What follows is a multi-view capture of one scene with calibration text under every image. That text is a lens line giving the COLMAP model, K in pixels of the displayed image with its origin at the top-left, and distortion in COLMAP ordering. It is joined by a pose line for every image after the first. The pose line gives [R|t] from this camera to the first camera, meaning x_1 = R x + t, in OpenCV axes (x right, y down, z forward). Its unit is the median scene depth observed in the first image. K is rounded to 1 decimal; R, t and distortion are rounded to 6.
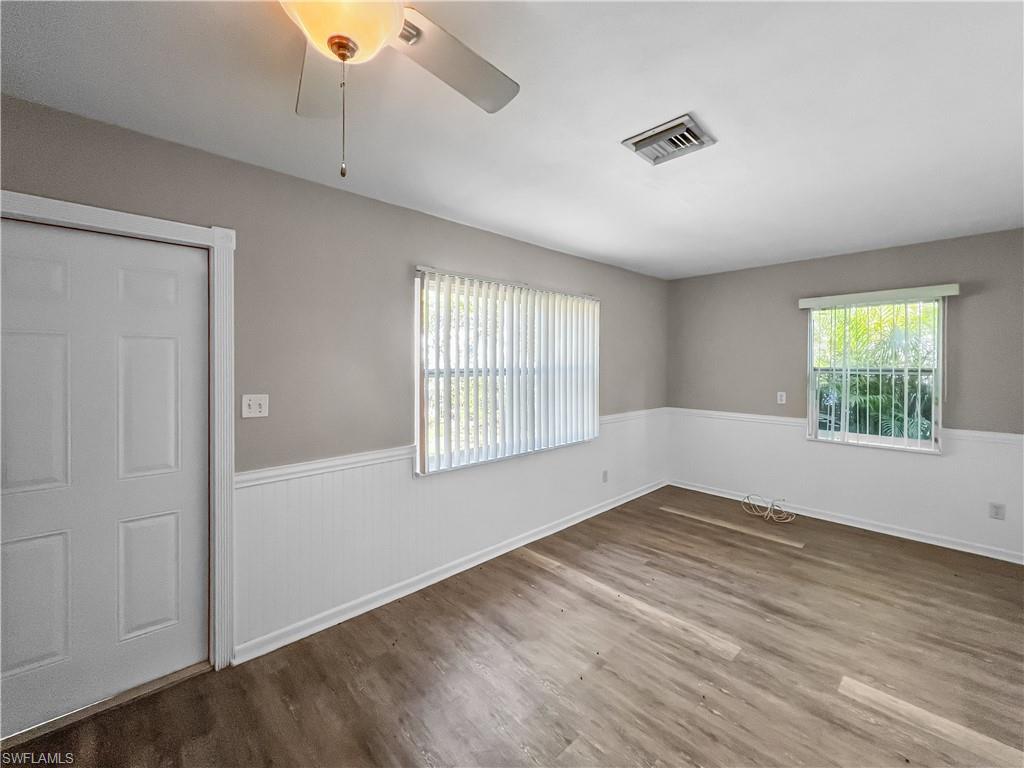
lens RADIAL K [[422.6, 0, 508.4], [0, 422.6, 362.0], [0, 0, 1]] dist [-0.000720, 0.000145]
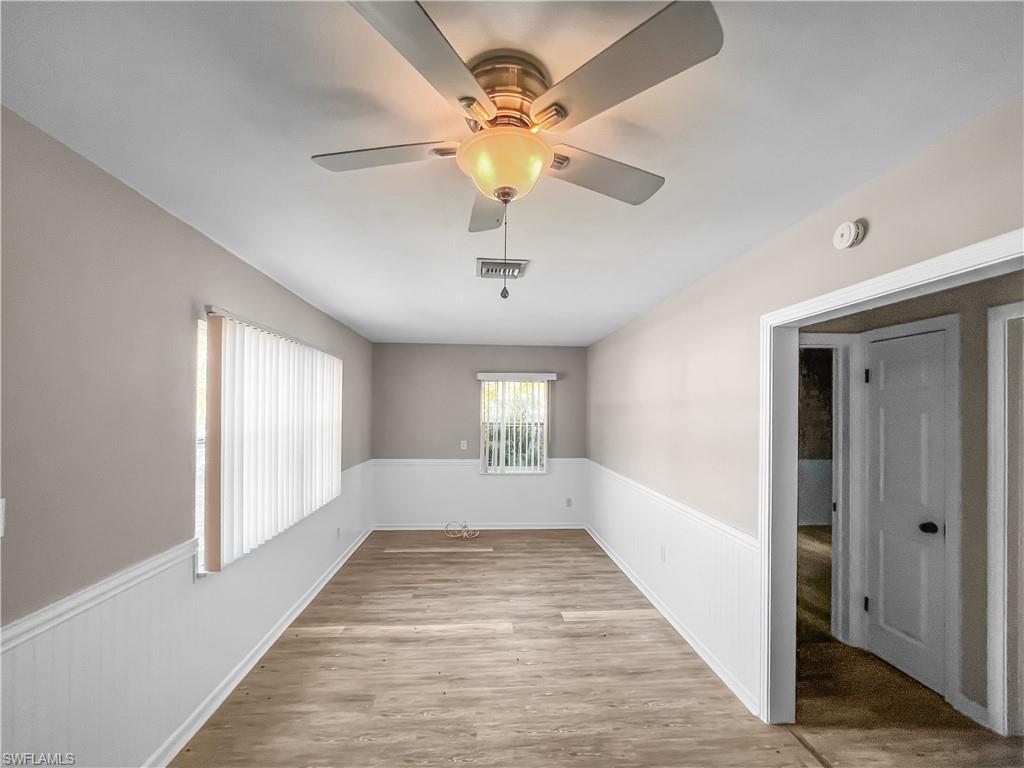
lens RADIAL K [[423.6, 0, 511.3], [0, 423.6, 407.2], [0, 0, 1]] dist [-0.000694, 0.000038]
pose [[0.624952, 0.011198, 0.780583, -0.419805], [-0.007267, 0.999937, -0.008526, -0.033425], [-0.780629, -0.000344, 0.624994, 0.070392]]
